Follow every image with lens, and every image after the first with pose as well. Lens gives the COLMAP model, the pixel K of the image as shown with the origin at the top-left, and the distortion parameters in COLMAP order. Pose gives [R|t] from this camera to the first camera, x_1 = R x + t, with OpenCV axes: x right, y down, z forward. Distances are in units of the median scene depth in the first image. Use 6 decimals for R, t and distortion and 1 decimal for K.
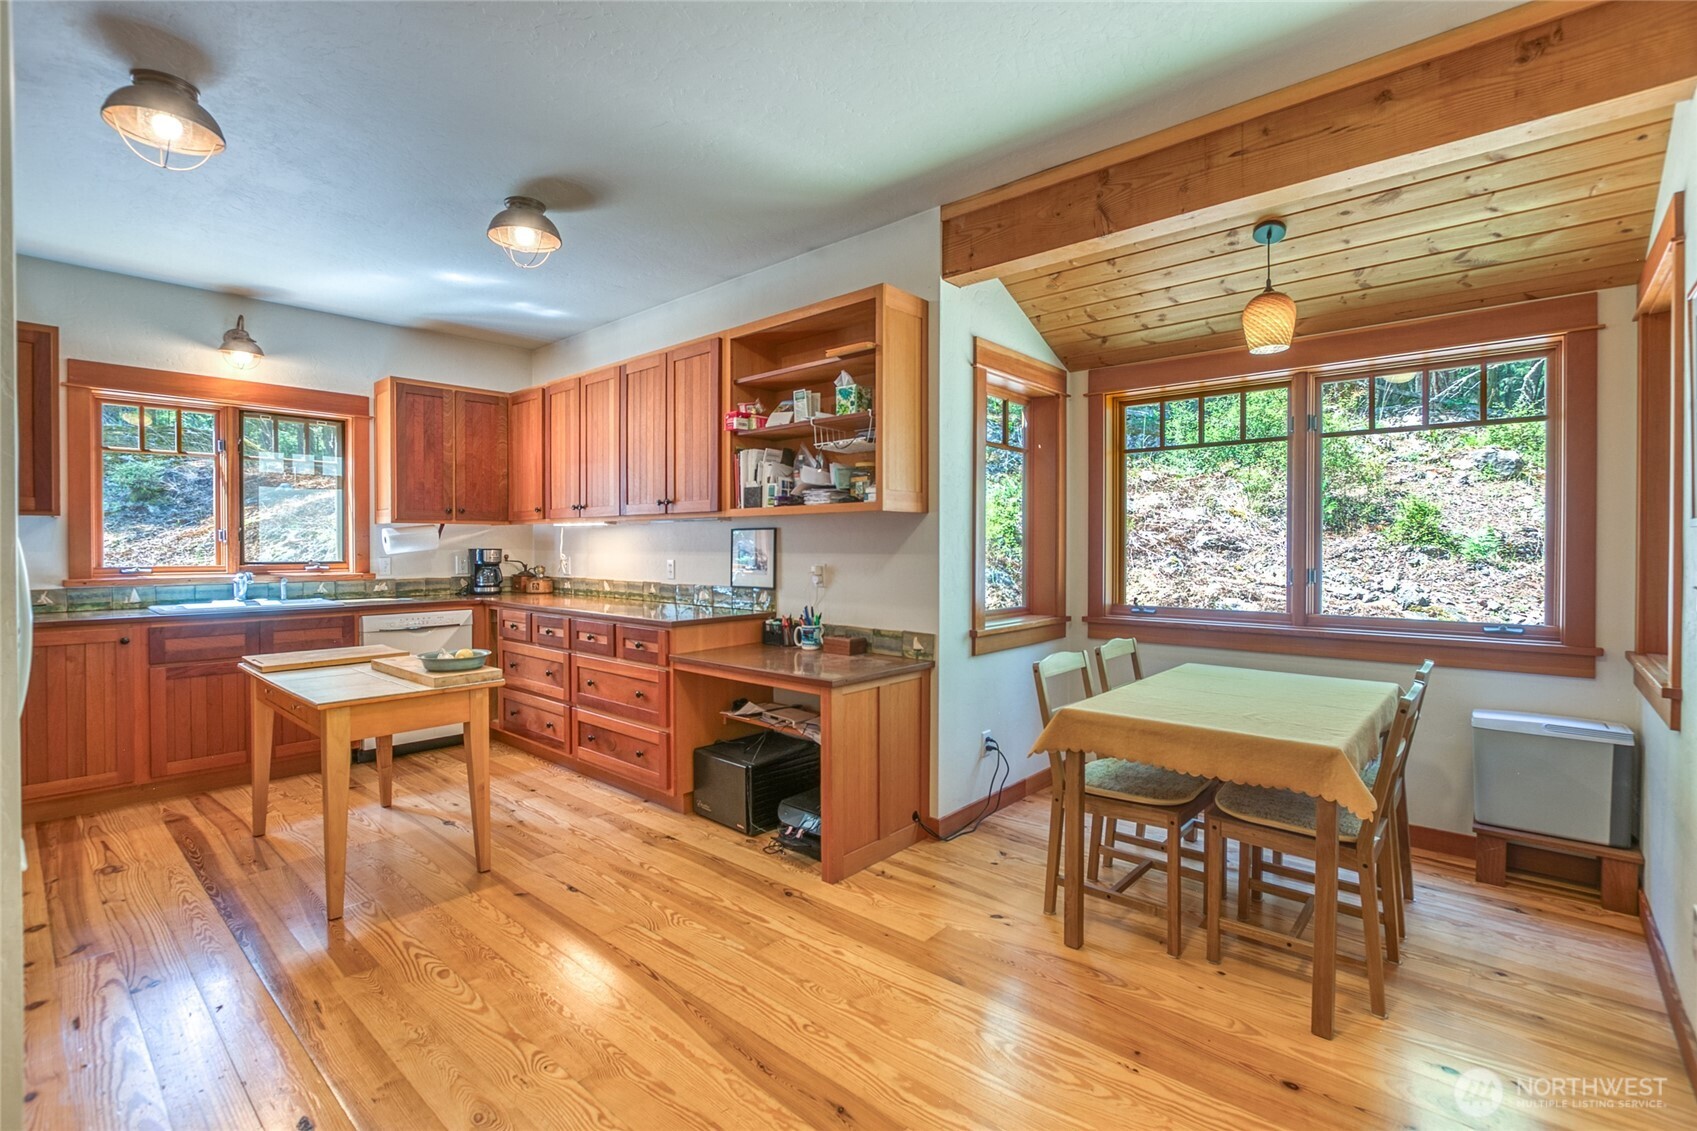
lens RADIAL K [[760.1, 0, 869.0], [0, 760.1, 560.0], [0, 0, 1]] dist [0.002812, 0.000592]
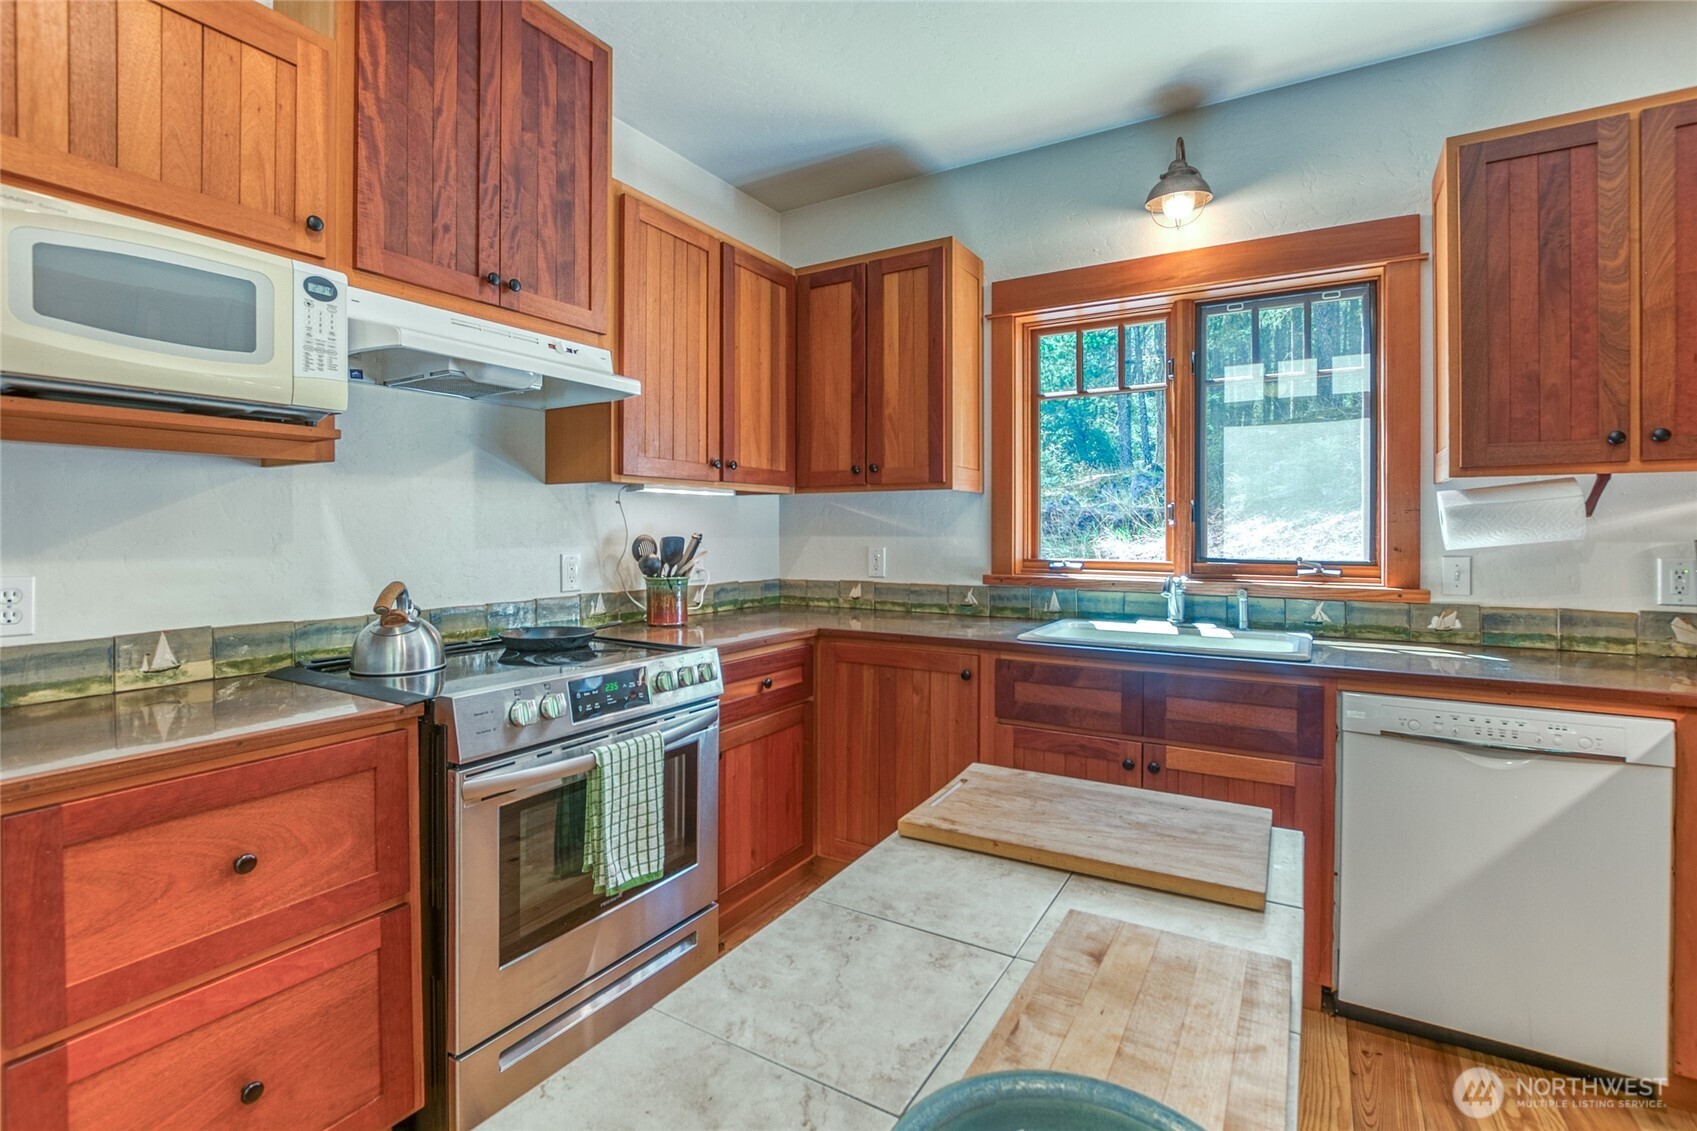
lens RADIAL K [[778.6, 0, 840.0], [0, 778.6, 529.8], [0, 0, 1]] dist [-0.015544, 0.000179]
pose [[0.160893, 0.000514, -0.986972, -0.305857], [-0.022484, 0.999742, -0.003145, -0.012458], [0.986716, 0.022697, 0.160863, 0.714699]]
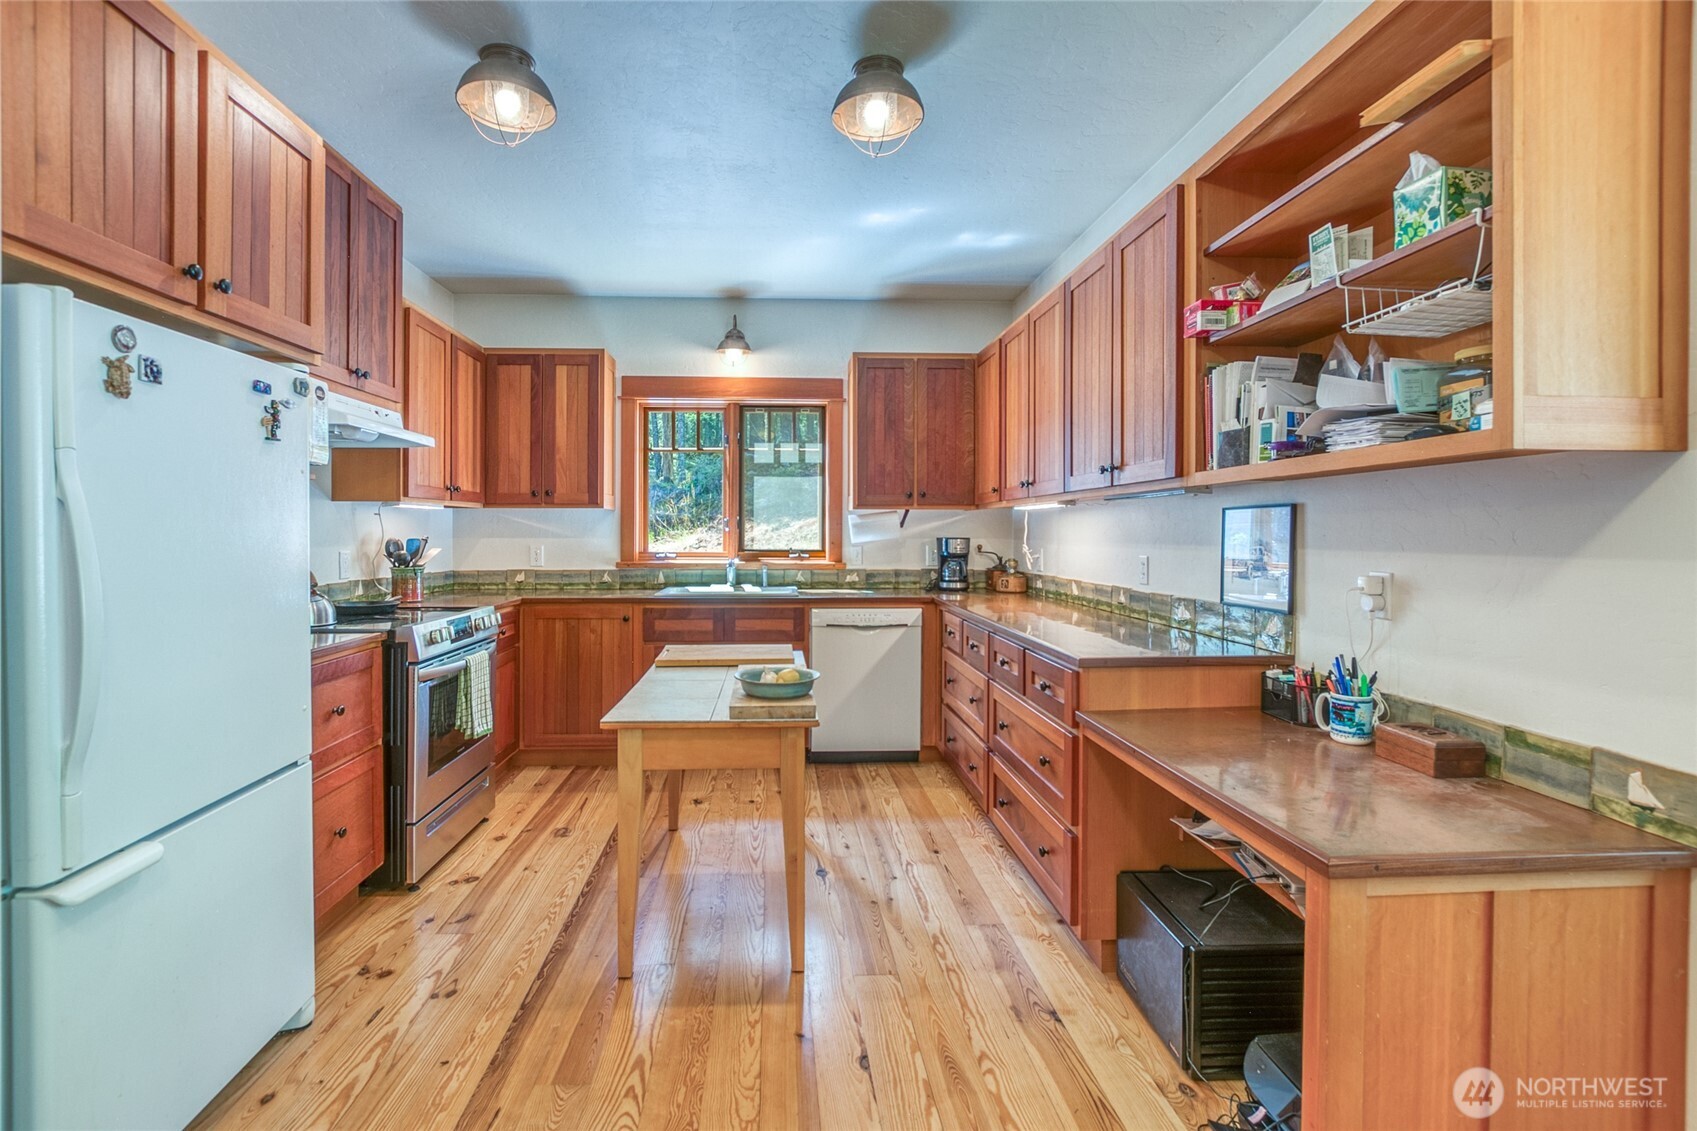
lens RADIAL K [[783.4, 0, 829.2], [0, 783.4, 539.2], [0, 0, 1]] dist [-0.016275, 0.000726]
pose [[0.701714, 0.007286, -0.712421, 0.044565], [-0.016631, 0.999843, -0.006155, -0.007319], [0.712265, 0.016167, 0.701725, 0.370213]]
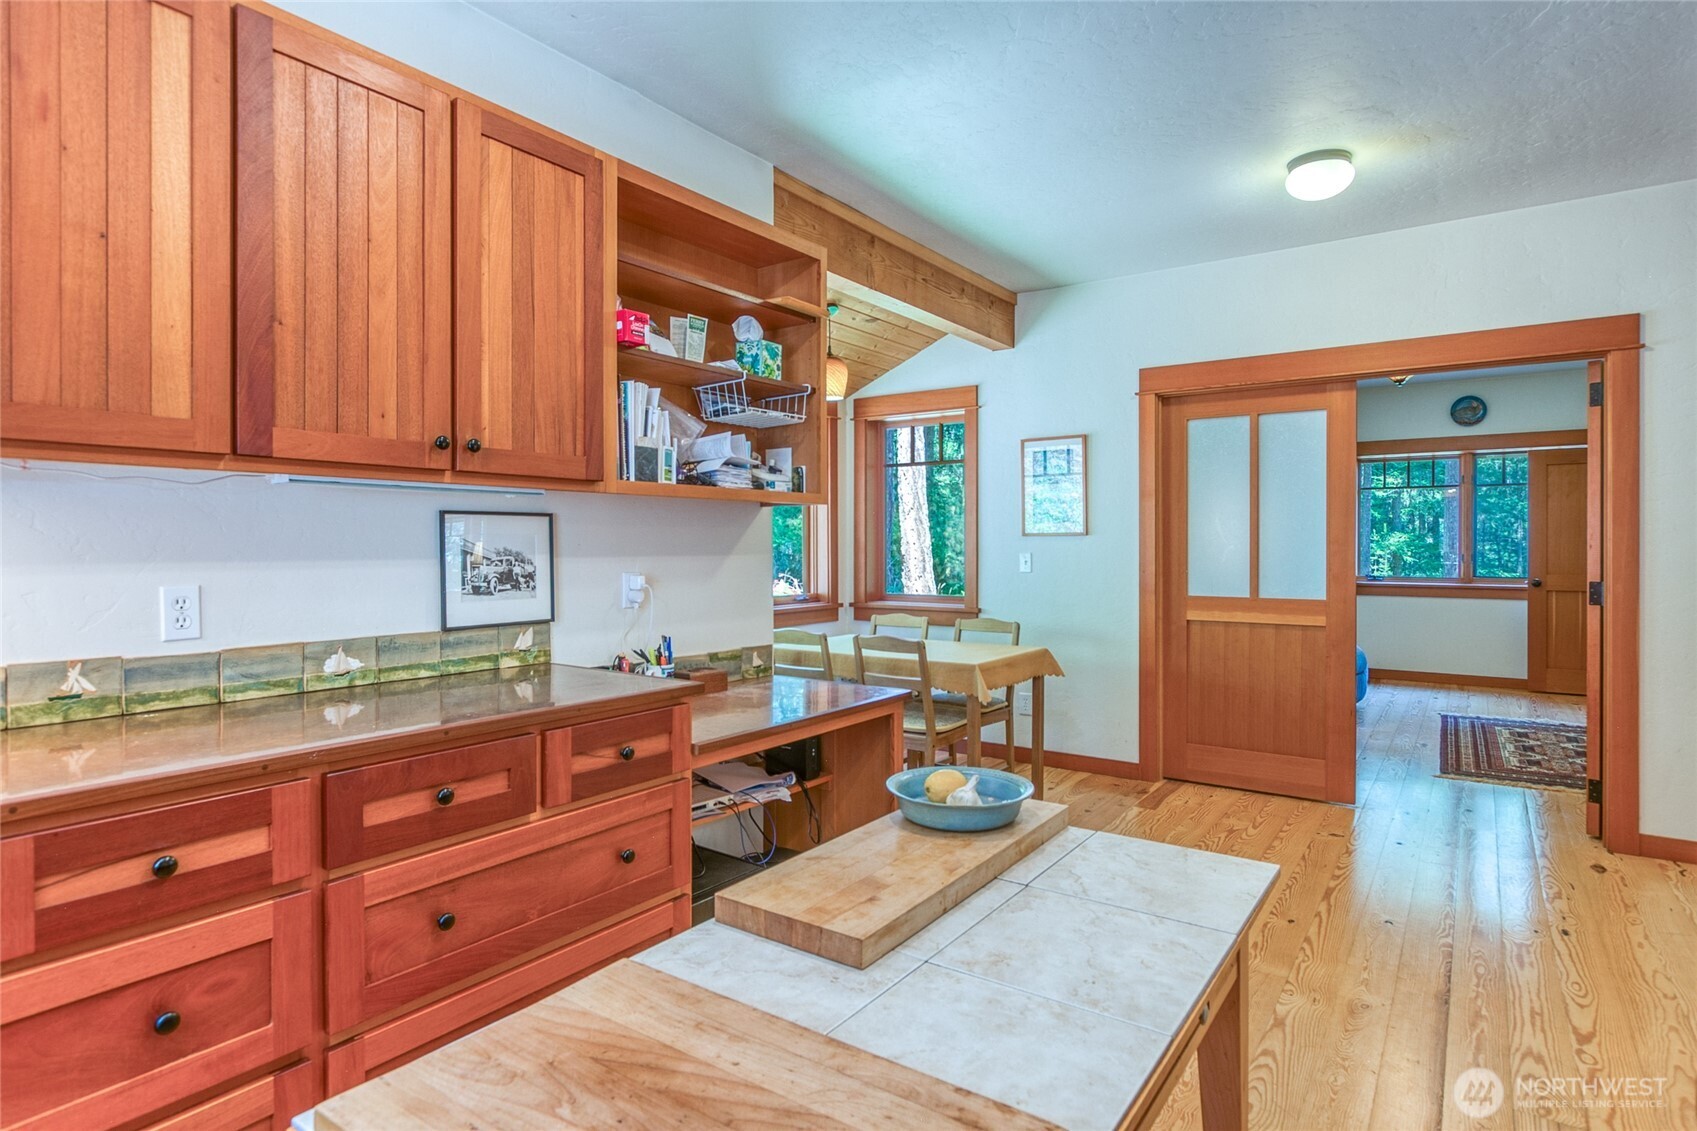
lens RADIAL K [[897.2, 0, 844.9], [0, 897.2, 547.6], [0, 0, 1]] dist [0.002794, 0.000913]
pose [[-0.089290, -0.003626, 0.995999, -0.826592], [0.019073, 0.999804, 0.005350, -0.016346], [-0.995823, 0.019474, -0.089203, 0.861035]]
